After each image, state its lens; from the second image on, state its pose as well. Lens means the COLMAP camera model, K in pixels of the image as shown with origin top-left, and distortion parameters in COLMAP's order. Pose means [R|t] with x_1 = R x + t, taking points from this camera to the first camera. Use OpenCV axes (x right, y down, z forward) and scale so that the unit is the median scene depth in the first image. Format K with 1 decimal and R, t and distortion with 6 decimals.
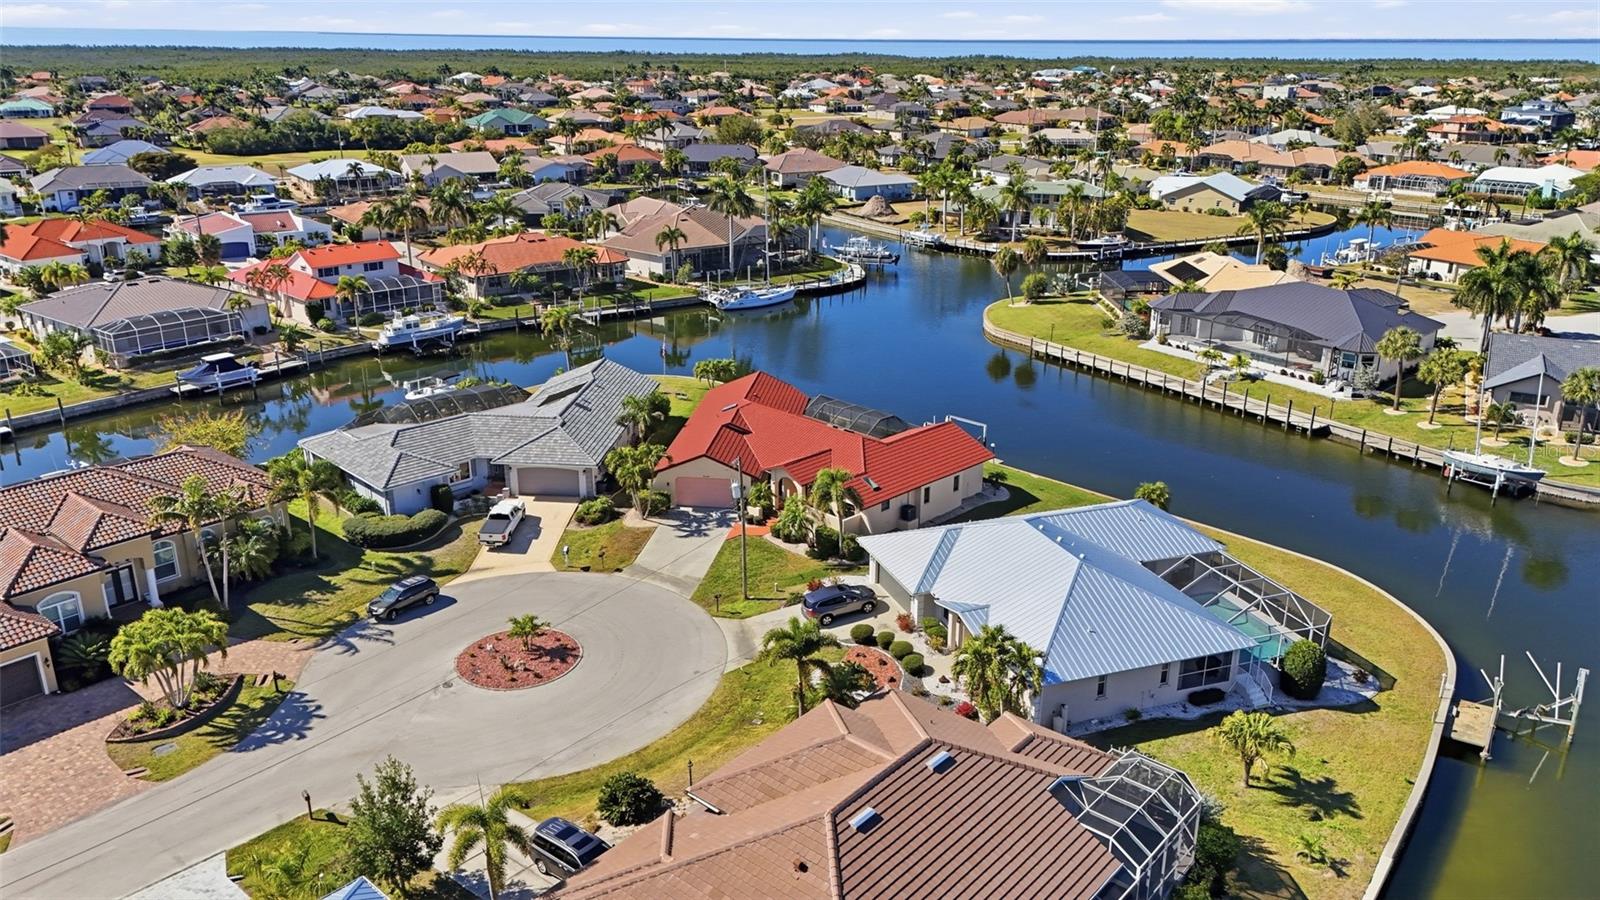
lens RADIAL K [[1162.6, 0, 804.4], [0, 1162.6, 455.9], [0, 0, 1]] dist [0.067198, -0.059925]
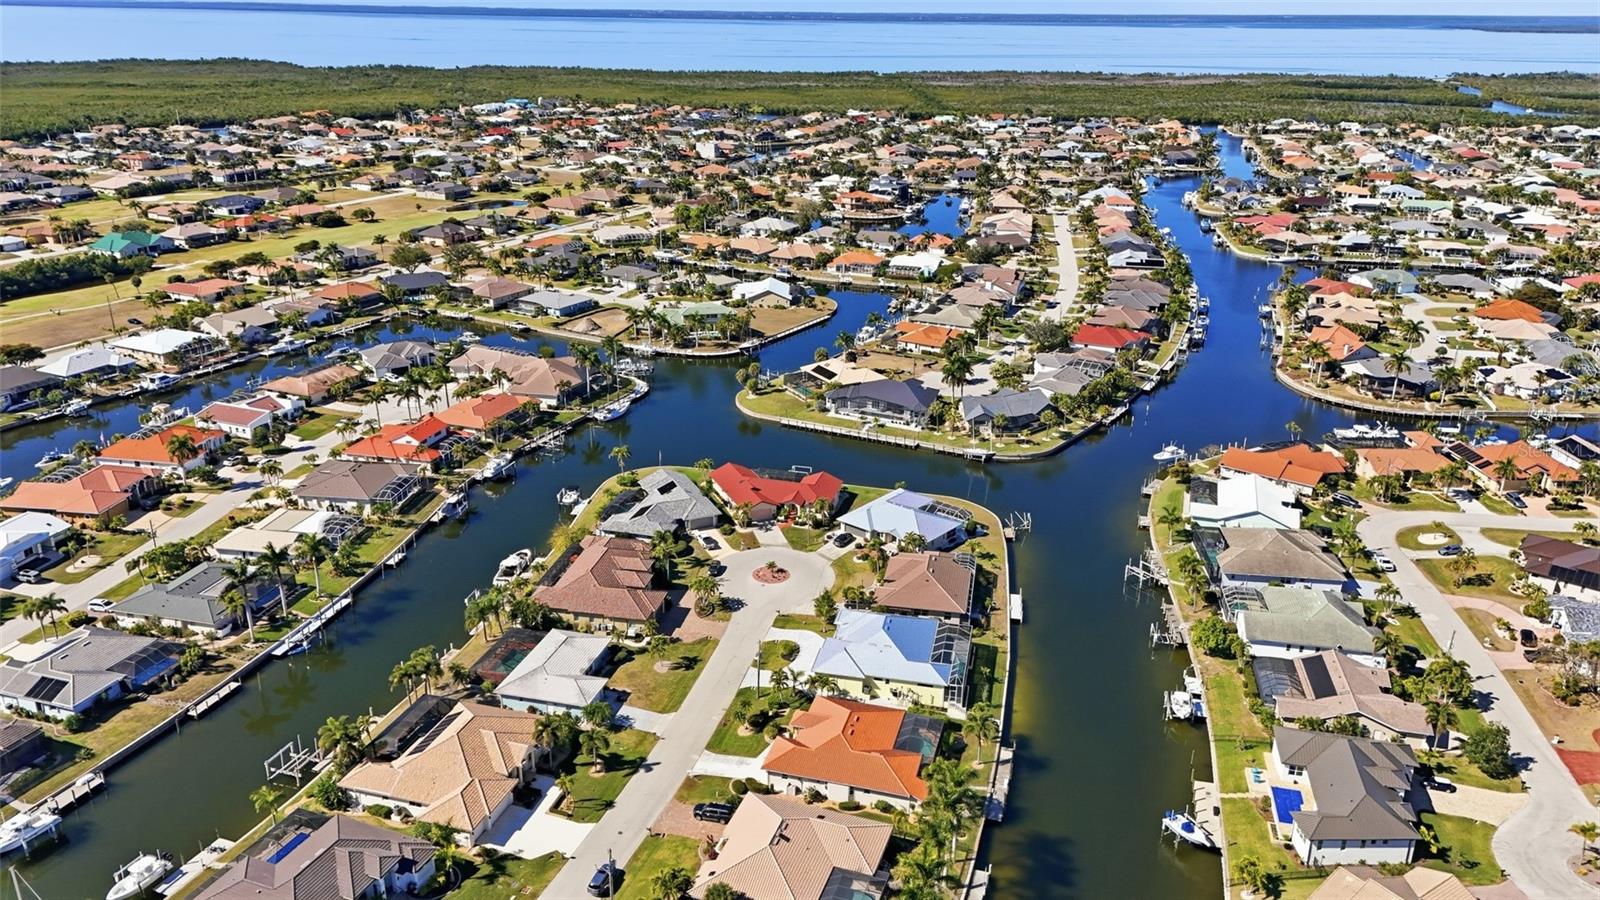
lens RADIAL K [[1162.6, 0, 795.7], [0, 1162.6, 441.5], [0, 0, 1]] dist [0.067198, -0.059925]
pose [[0.870676, -0.168153, 0.462221, -0.942469], [0.160873, 0.985416, 0.055454, -0.209145], [-0.464805, 0.026076, 0.885029, -1.101389]]
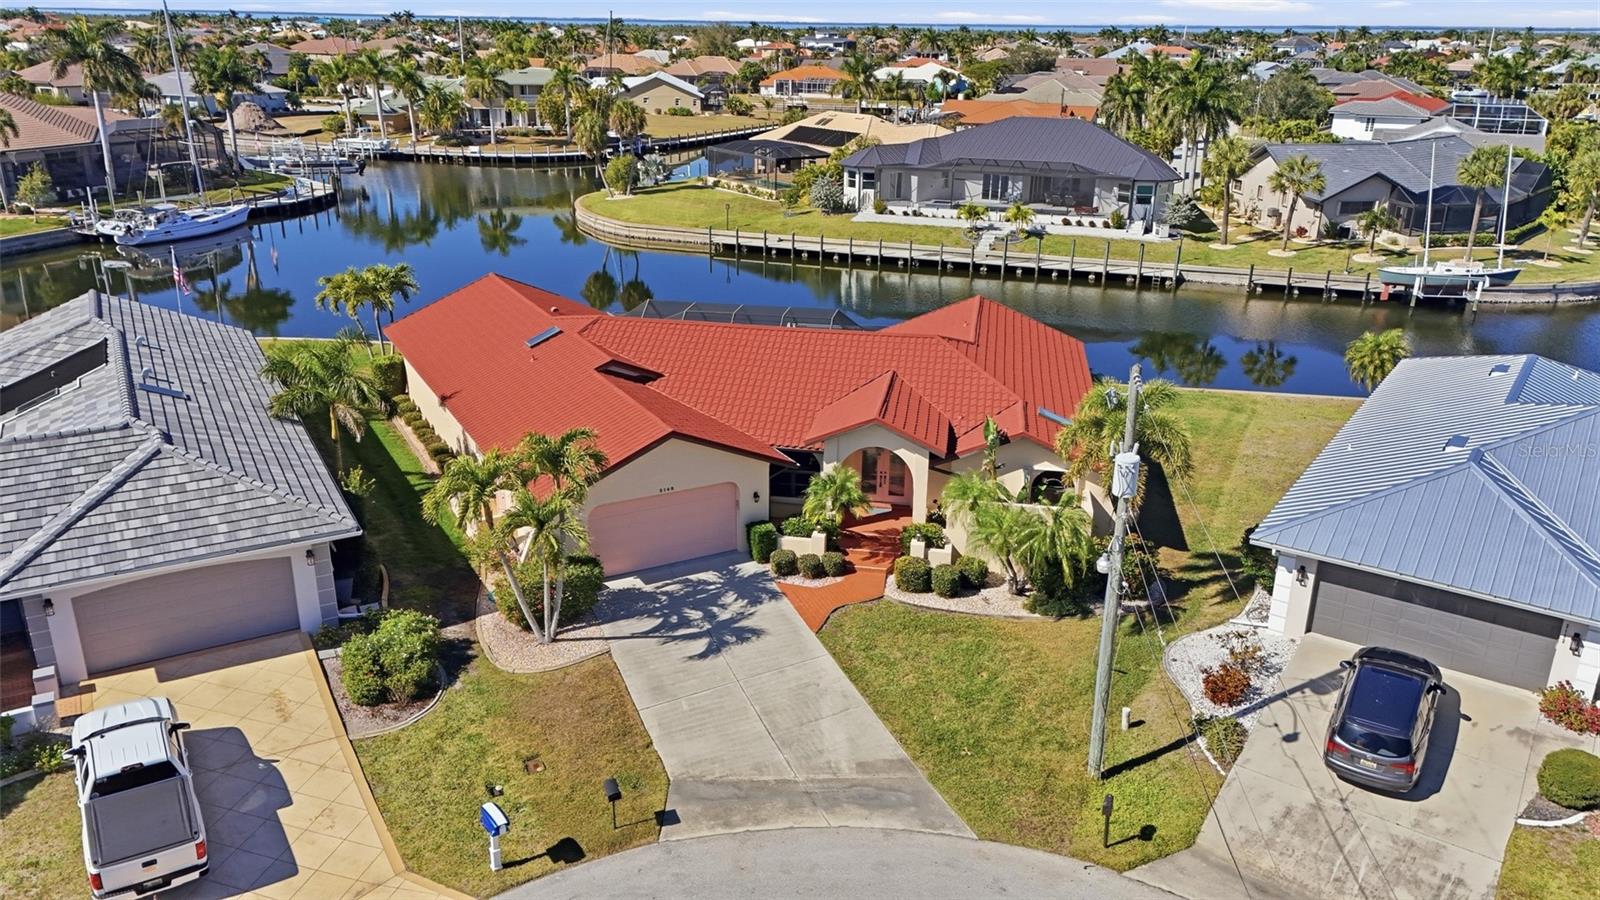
lens RADIAL K [[1162.6, 0, 802.1], [0, 1162.6, 454.1], [0, 0, 1]] dist [0.067198, -0.059925]
pose [[0.815592, -0.195524, 0.544592, -0.194801], [0.186592, 0.979772, 0.072323, -0.010311], [-0.547717, 0.042630, 0.835577, 0.487673]]
